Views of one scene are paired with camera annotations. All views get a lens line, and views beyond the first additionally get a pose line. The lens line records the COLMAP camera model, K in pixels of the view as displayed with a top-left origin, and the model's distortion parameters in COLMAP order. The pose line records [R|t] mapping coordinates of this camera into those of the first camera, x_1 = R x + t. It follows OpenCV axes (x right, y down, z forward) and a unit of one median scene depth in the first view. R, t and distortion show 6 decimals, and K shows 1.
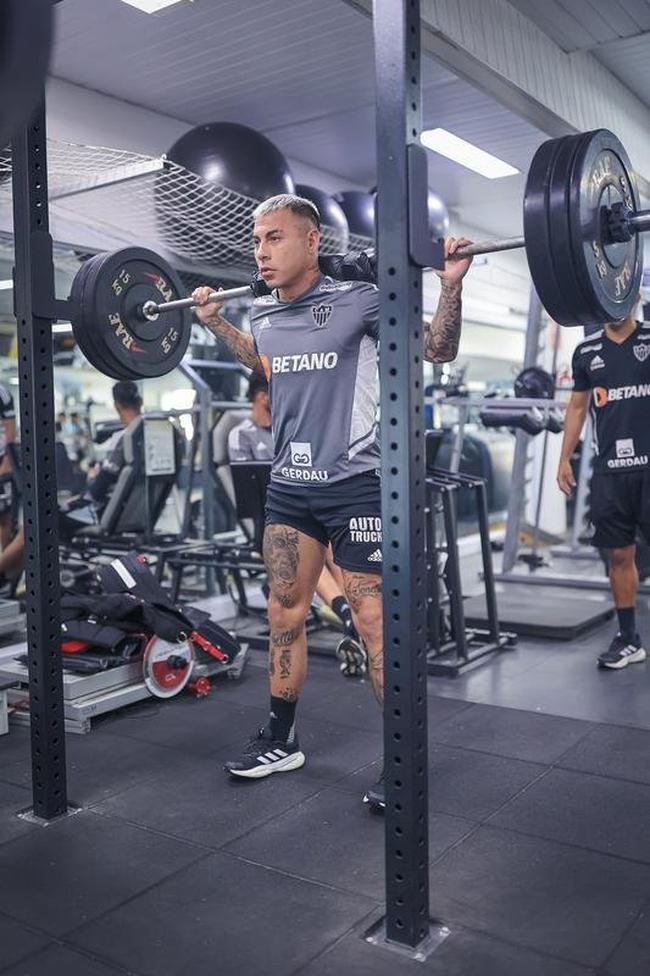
lens RADIAL K [[908.6, 0, 327.9], [0, 908.6, 510.0], [0, 0, 1]] dist [-0.002976, -0.094821]
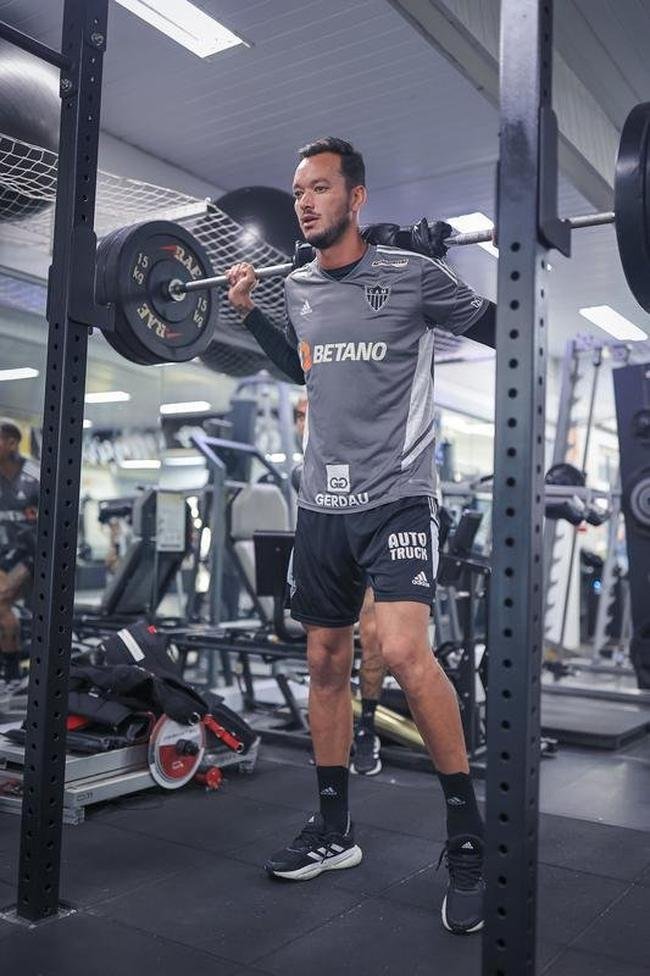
lens RADIAL K [[908.6, 0, 327.9], [0, 908.6, 510.0], [0, 0, 1]] dist [-0.002976, -0.094821]
pose [[0.998734, 0.048852, 0.011955, -0.050744], [-0.046851, 0.990139, -0.132022, 0.048742], [-0.018287, 0.131295, 0.991175, 0.099352]]
